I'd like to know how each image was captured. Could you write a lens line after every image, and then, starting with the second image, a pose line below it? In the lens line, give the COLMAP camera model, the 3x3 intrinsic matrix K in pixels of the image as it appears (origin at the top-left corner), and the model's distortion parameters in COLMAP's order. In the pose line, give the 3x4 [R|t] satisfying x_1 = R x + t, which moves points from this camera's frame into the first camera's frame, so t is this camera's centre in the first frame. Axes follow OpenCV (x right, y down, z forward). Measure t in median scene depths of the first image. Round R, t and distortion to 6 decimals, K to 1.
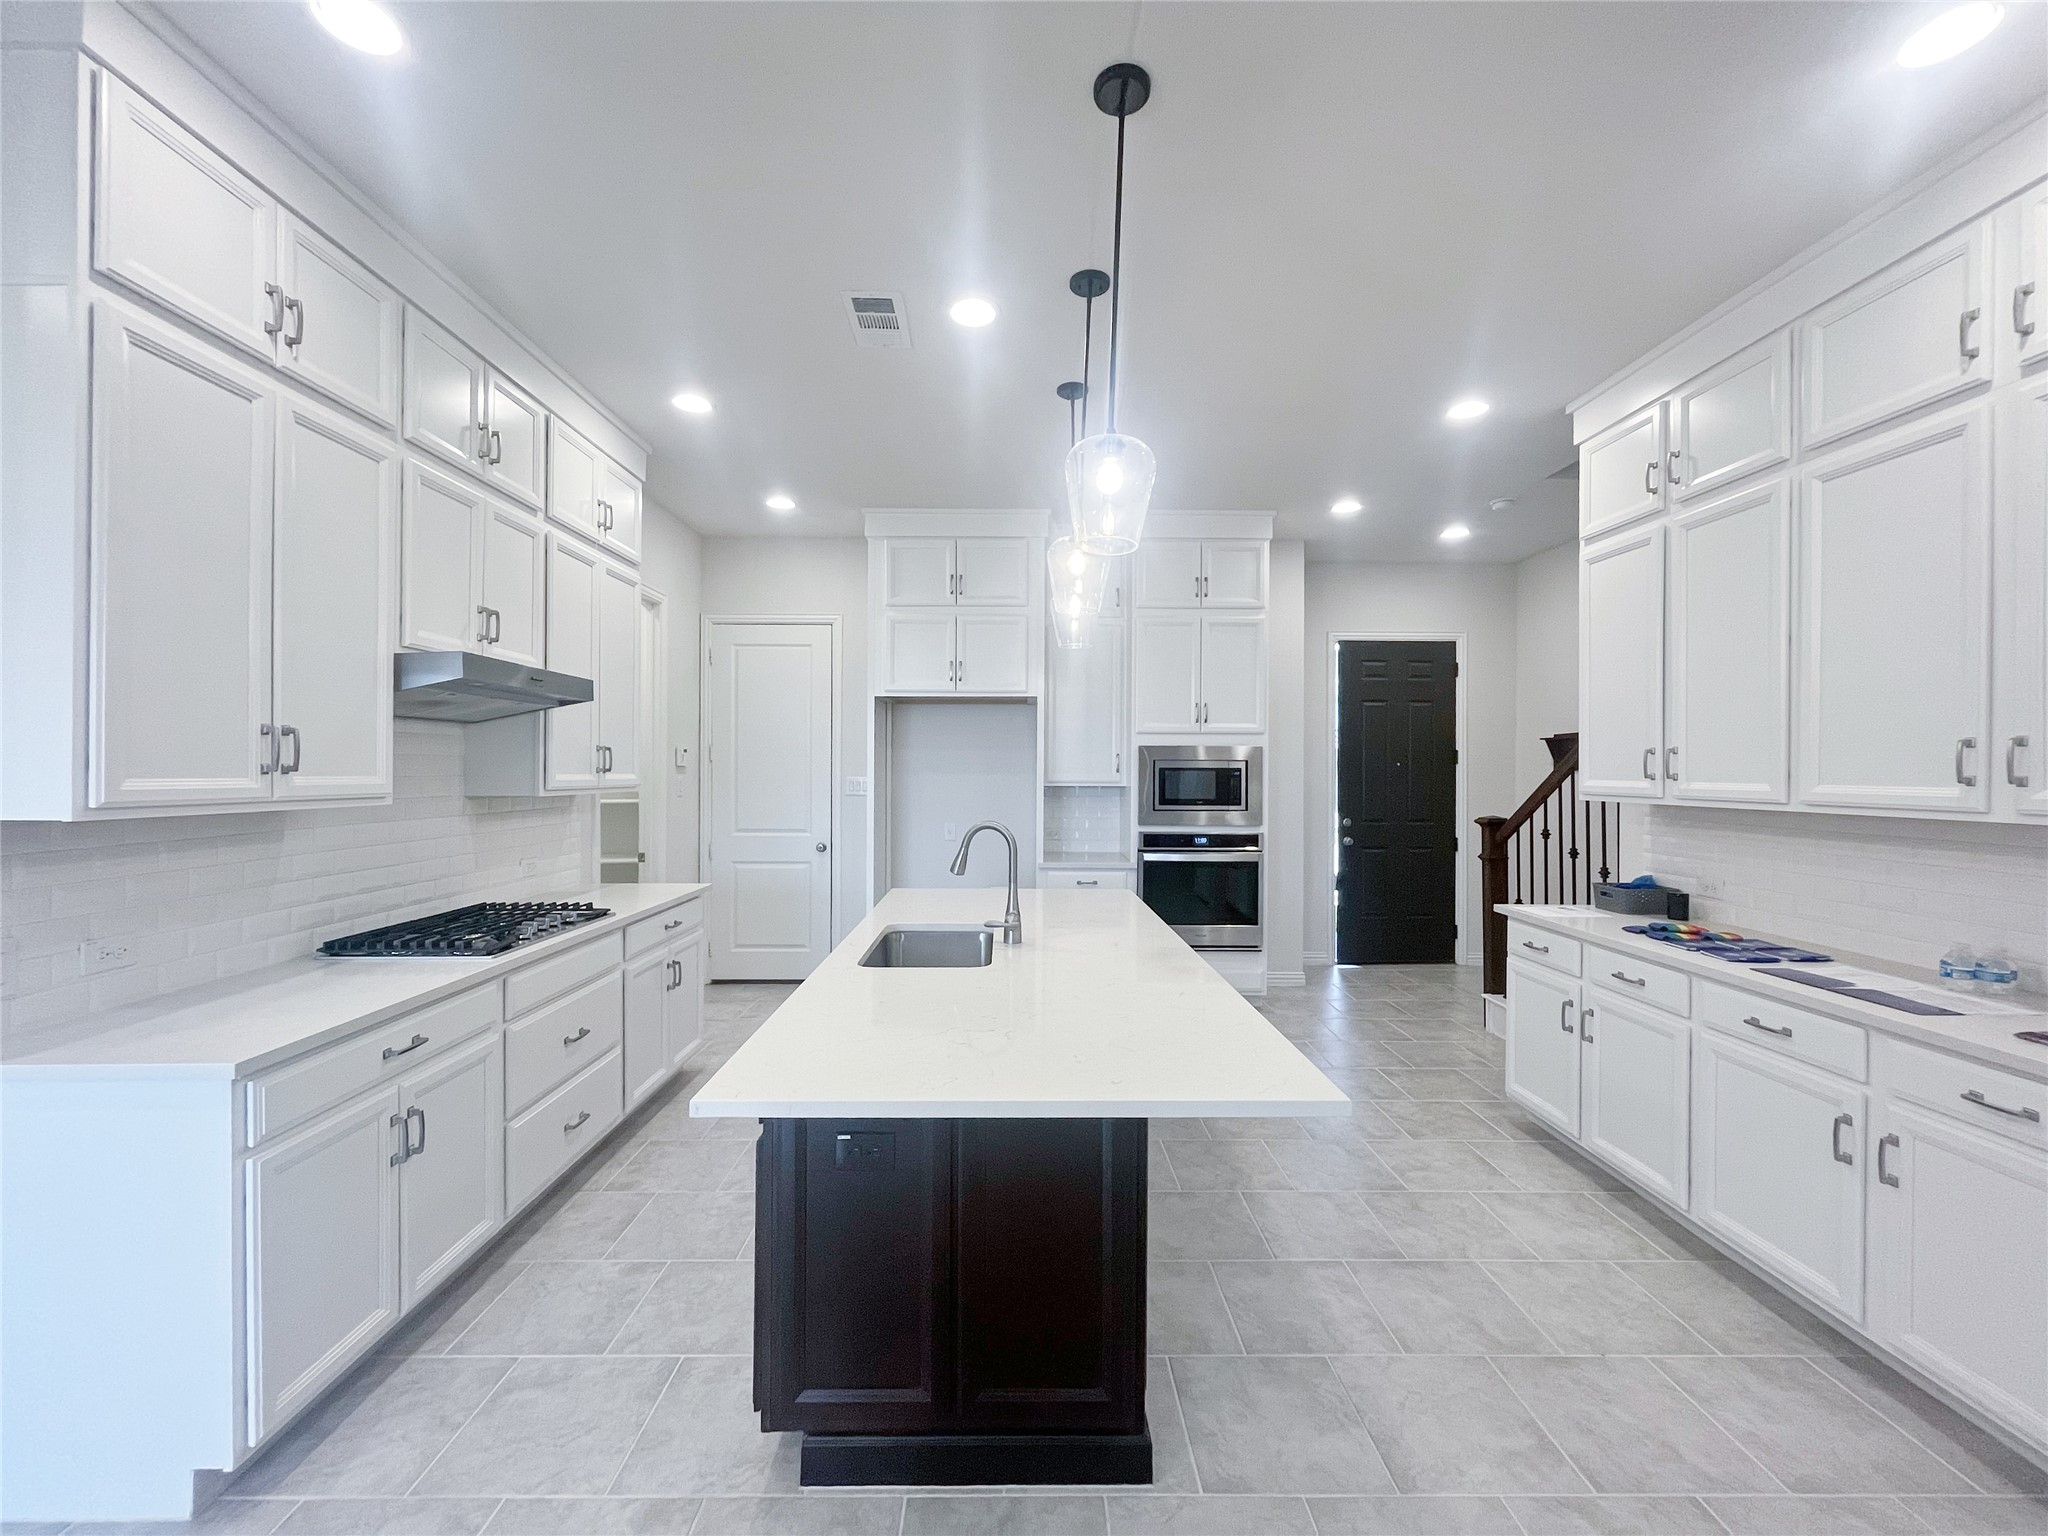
lens RADIAL K [[826.4, 0, 1023.6], [0, 826.4, 768.9], [0, 0, 1]] dist [-0.002915, 0.000065]
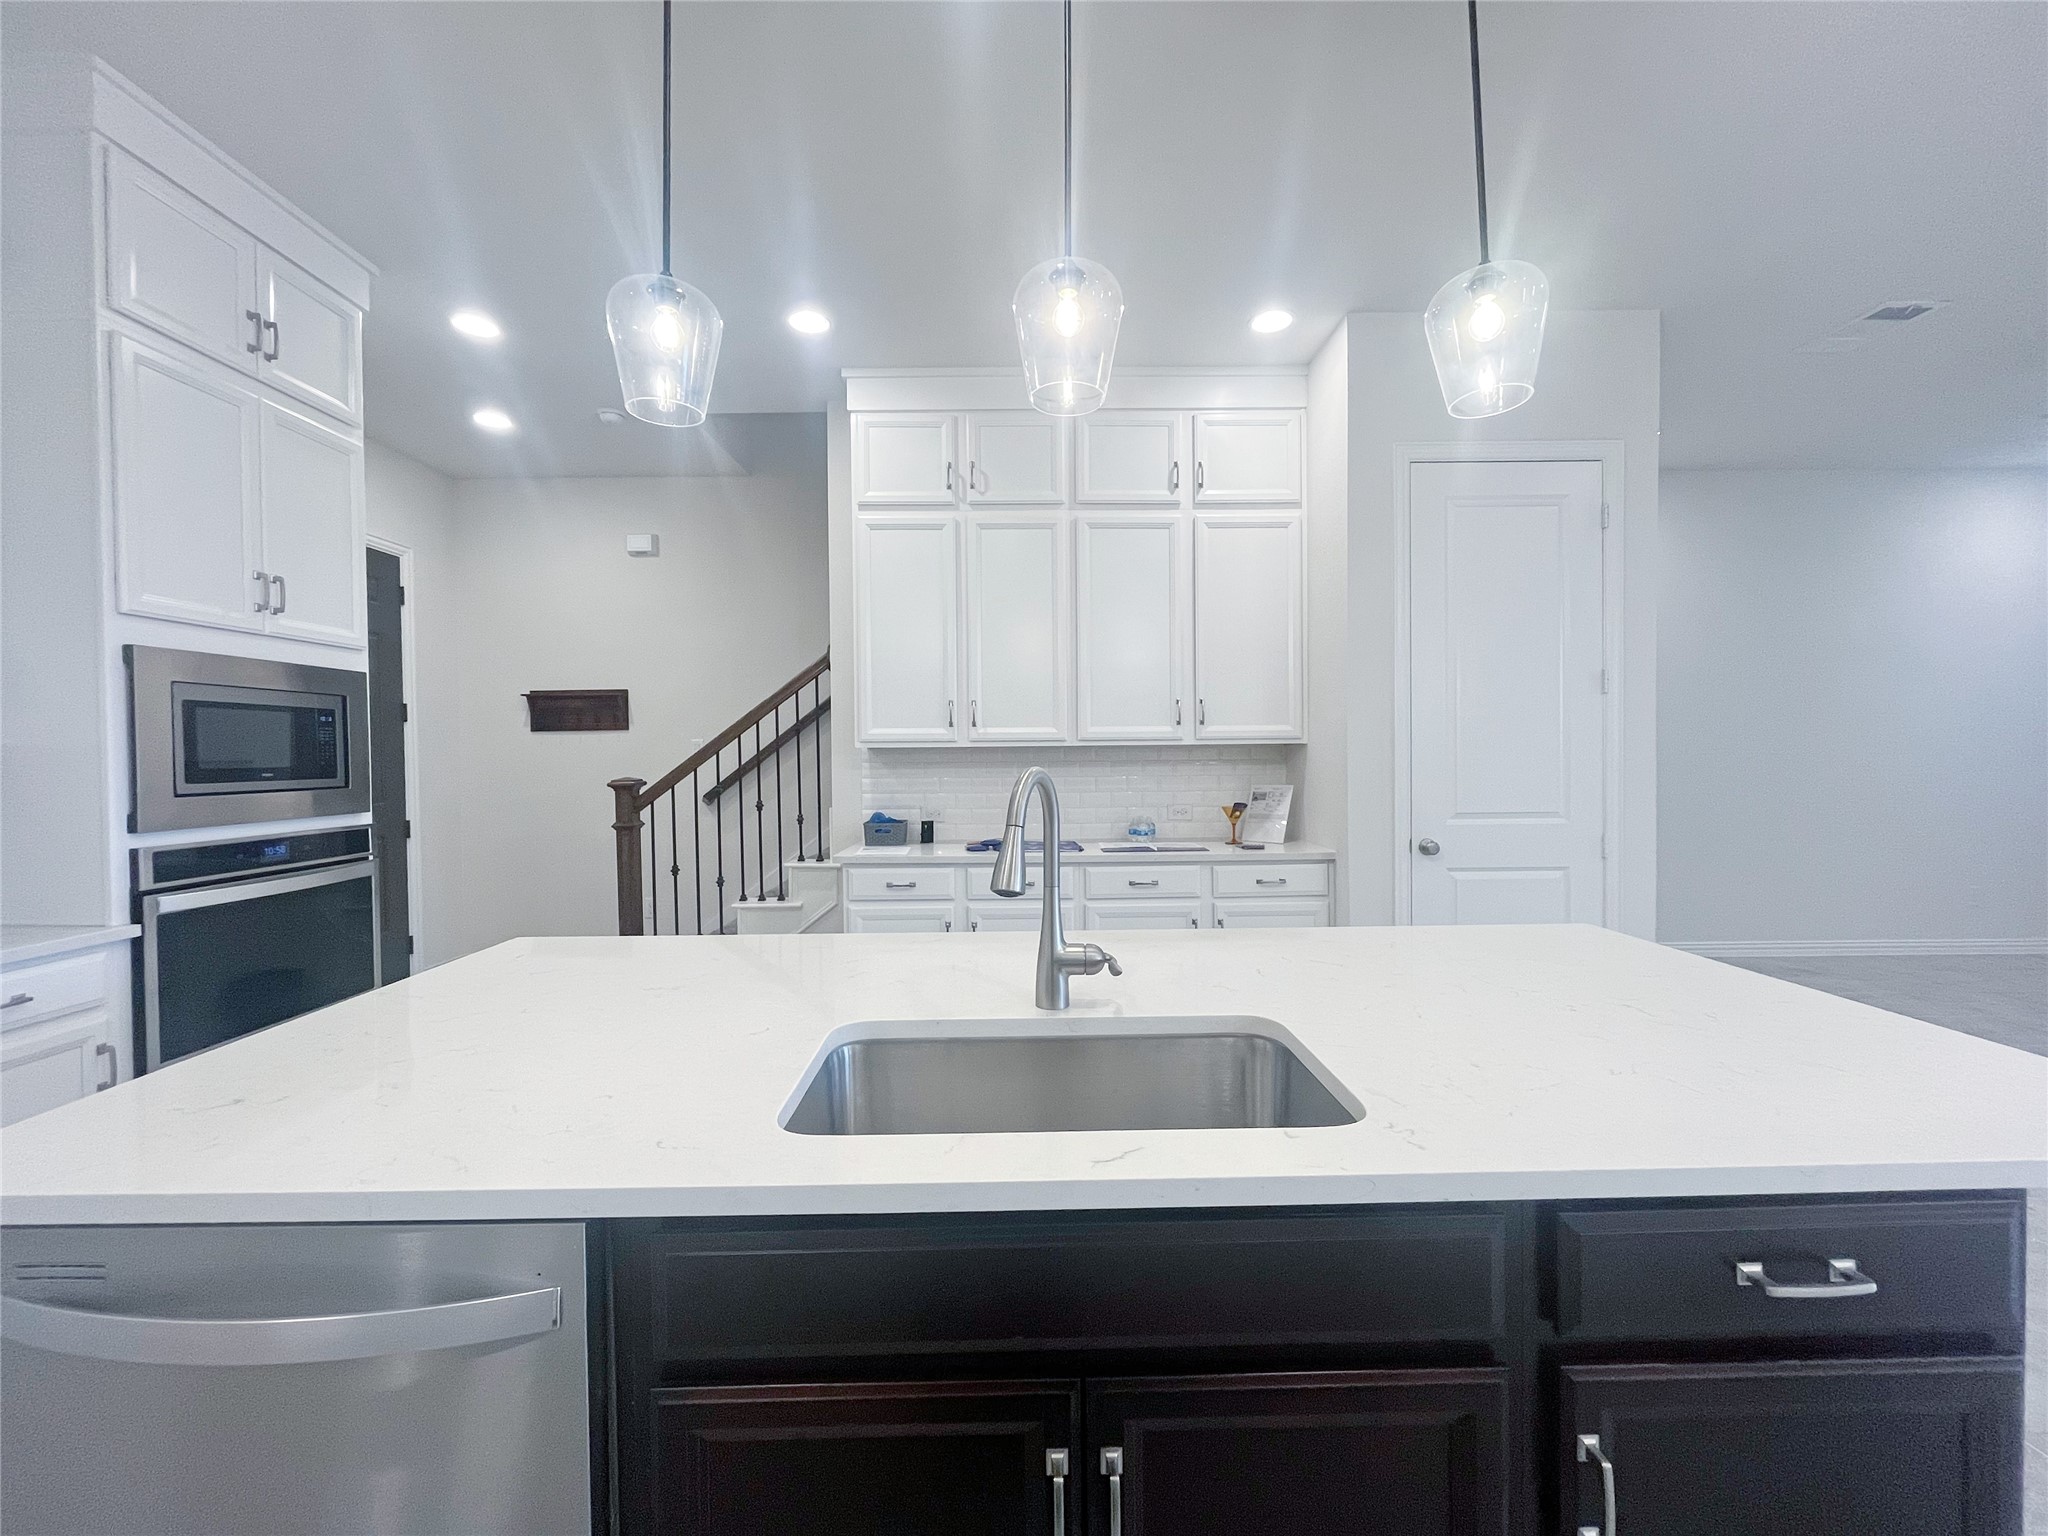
lens RADIAL K [[826.4, 0, 1022.2], [0, 826.4, 766.4], [0, 0, 1]] dist [-0.002915, 0.000065]
pose [[0.005550, -0.022038, 0.999742, -0.450997], [0.007987, 0.999726, 0.021994, 0.046185], [-0.999953, 0.007863, 0.005724, 0.890285]]
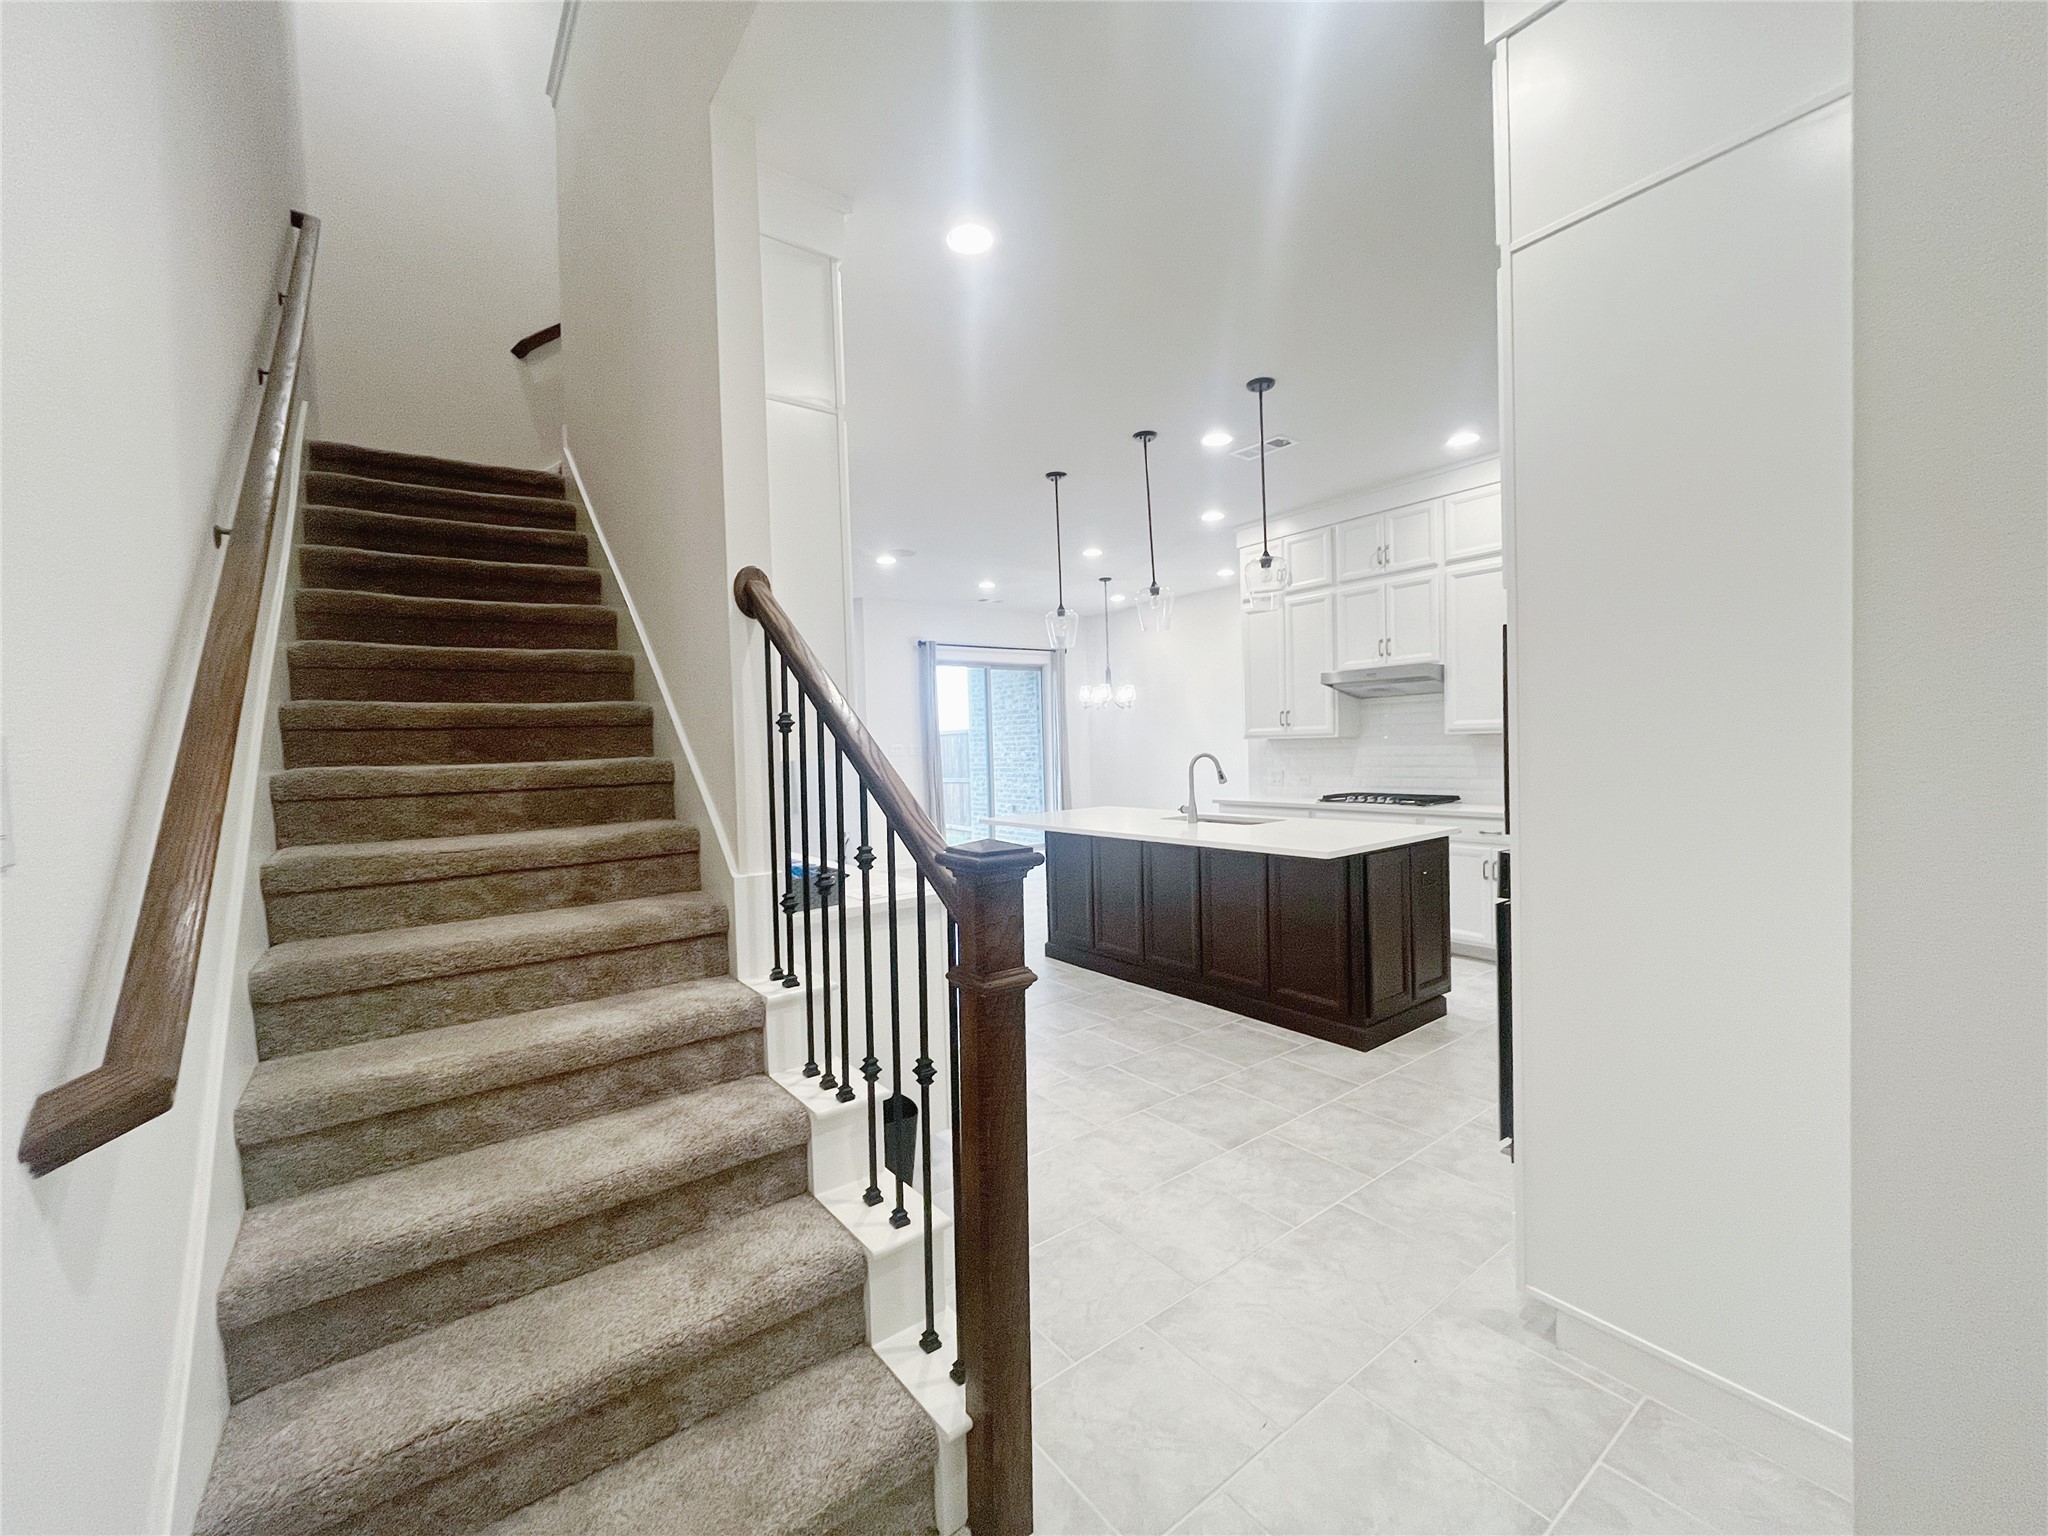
lens RADIAL K [[826.4, 0, 1027.3], [0, 826.4, 771.2], [0, 0, 1]] dist [-0.002915, 0.000065]
pose [[-0.804469, 0.039421, -0.592685, 1.122385], [0.027519, 0.999197, 0.029108, 0.037259], [0.593357, 0.007106, -0.804908, 1.912798]]
